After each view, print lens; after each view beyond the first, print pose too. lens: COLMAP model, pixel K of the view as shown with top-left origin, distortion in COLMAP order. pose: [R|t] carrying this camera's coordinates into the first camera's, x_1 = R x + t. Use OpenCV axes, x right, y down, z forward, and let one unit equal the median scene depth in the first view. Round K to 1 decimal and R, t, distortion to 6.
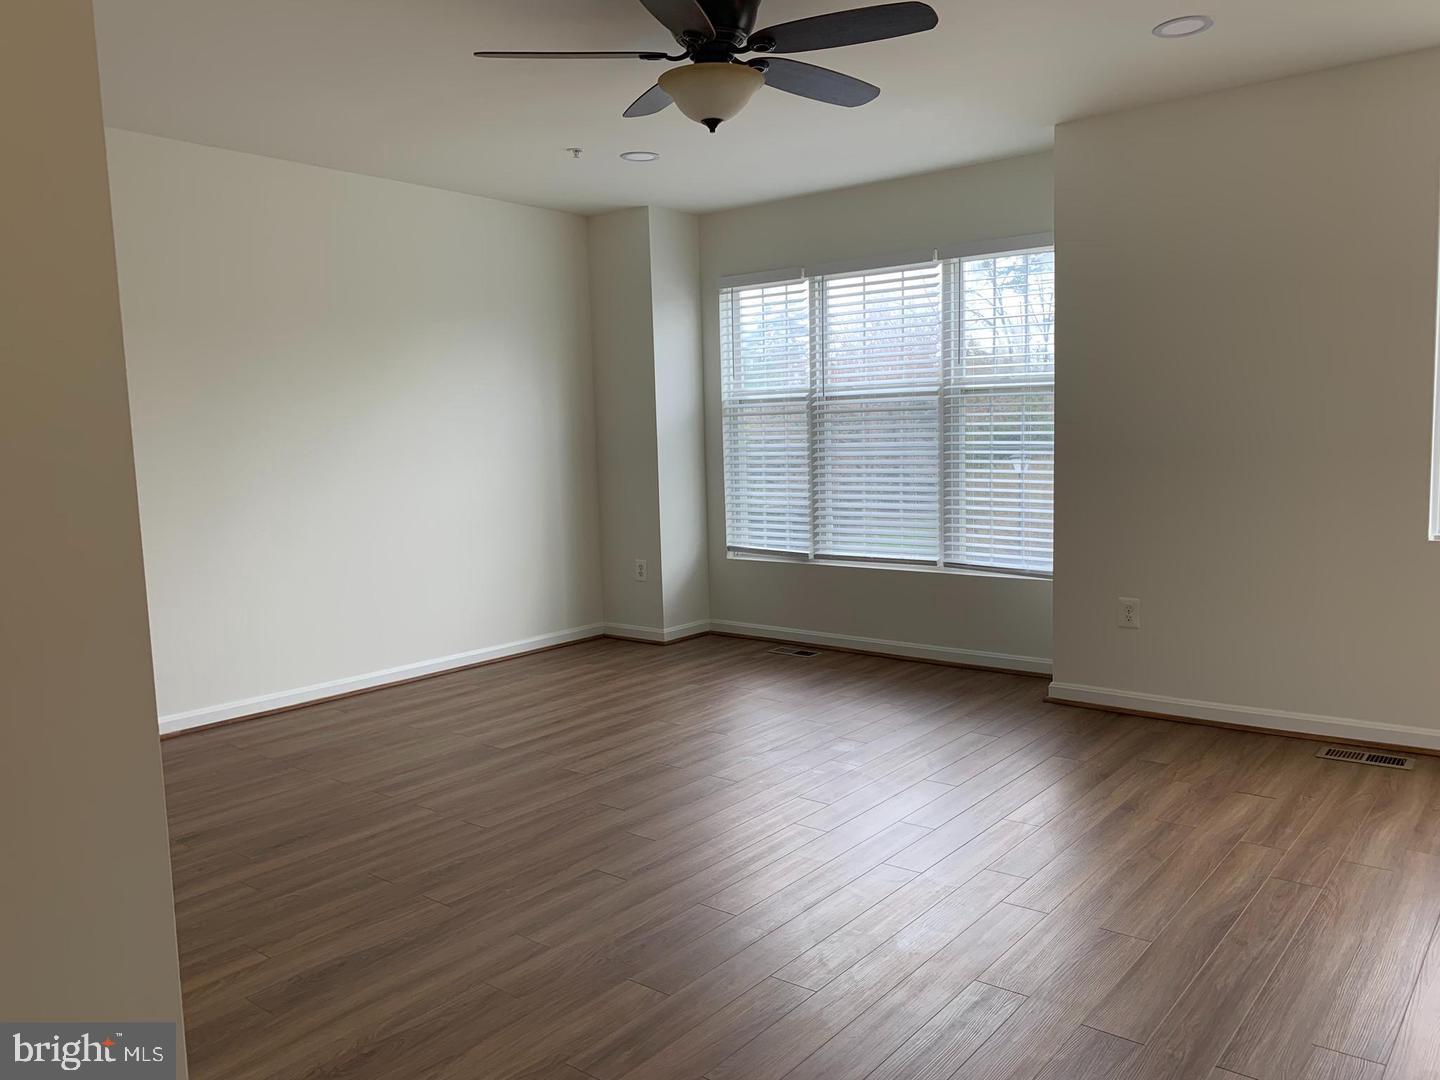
lens RADIAL K [[1092.2, 0, 713.3], [0, 1092.2, 546.0], [0, 0, 1]] dist [0.072666, -0.119312]
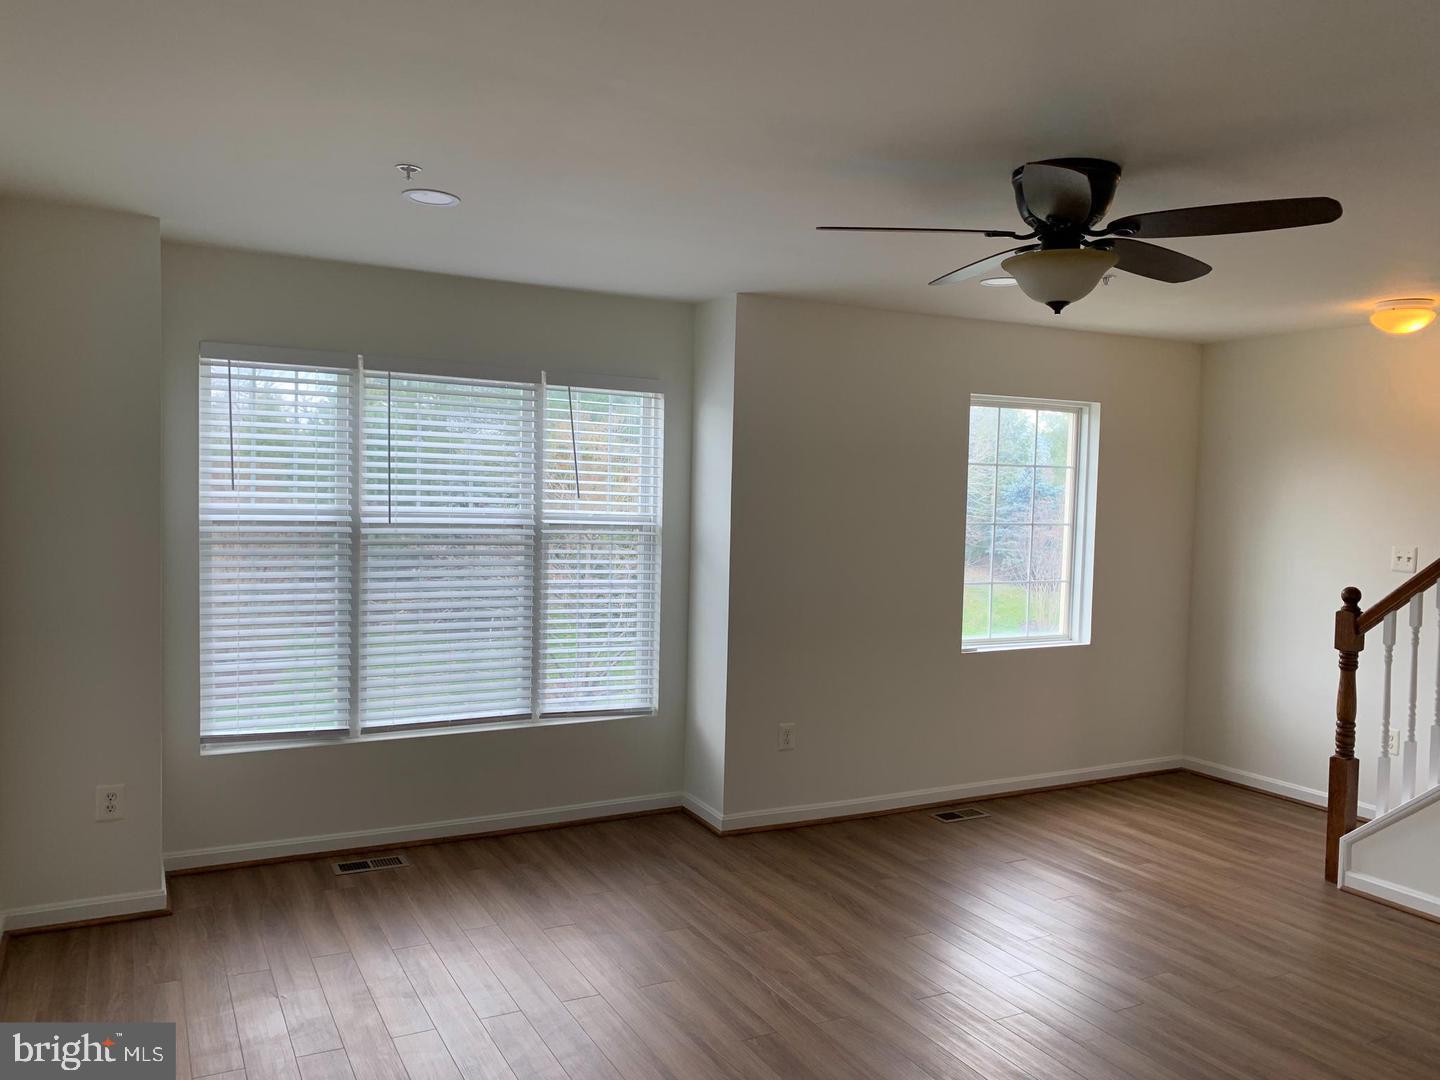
lens RADIAL K [[1092.2, 0, 713.3], [0, 1092.2, 546.0], [0, 0, 1]] dist [0.072666, -0.119312]
pose [[0.388302, -0.010047, 0.921478, -0.654863], [0.062246, 0.997943, -0.015349, -0.116869], [-0.919428, 0.063319, 0.388128, 0.598361]]
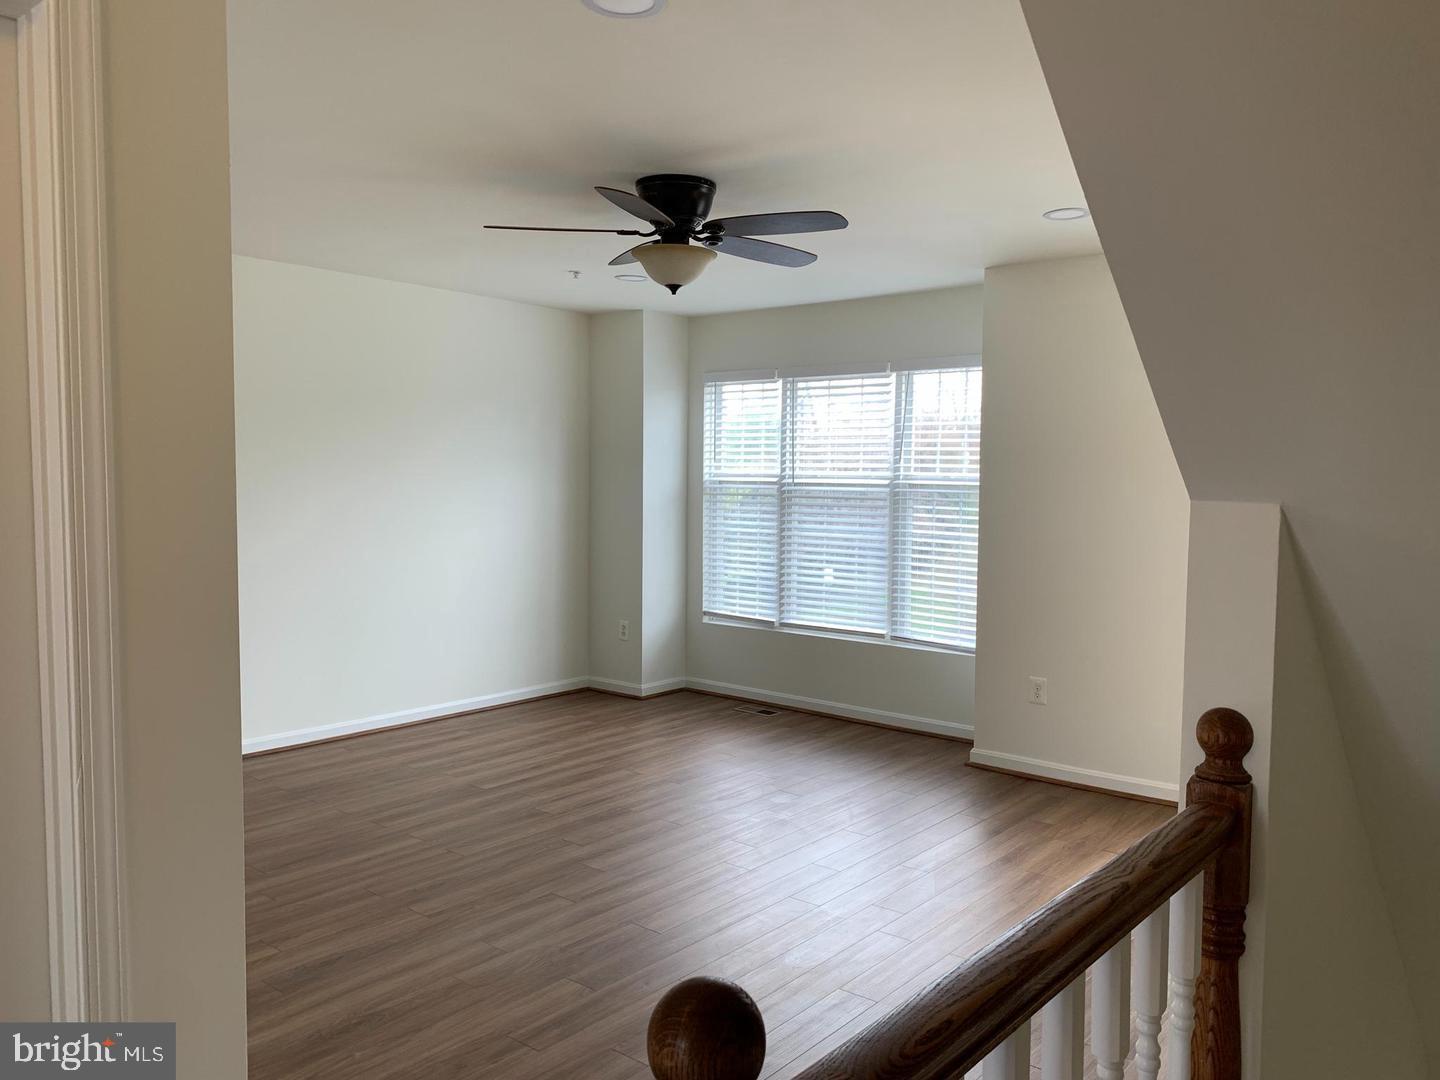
lens RADIAL K [[1092.2, 0, 713.3], [0, 1092.2, 546.0], [0, 0, 1]] dist [0.072666, -0.119312]
pose [[0.999248, 0.036921, -0.011876, 0.045946], [-0.037390, 0.998416, -0.042049, -0.027122], [0.010305, 0.042462, 0.999045, -0.143576]]
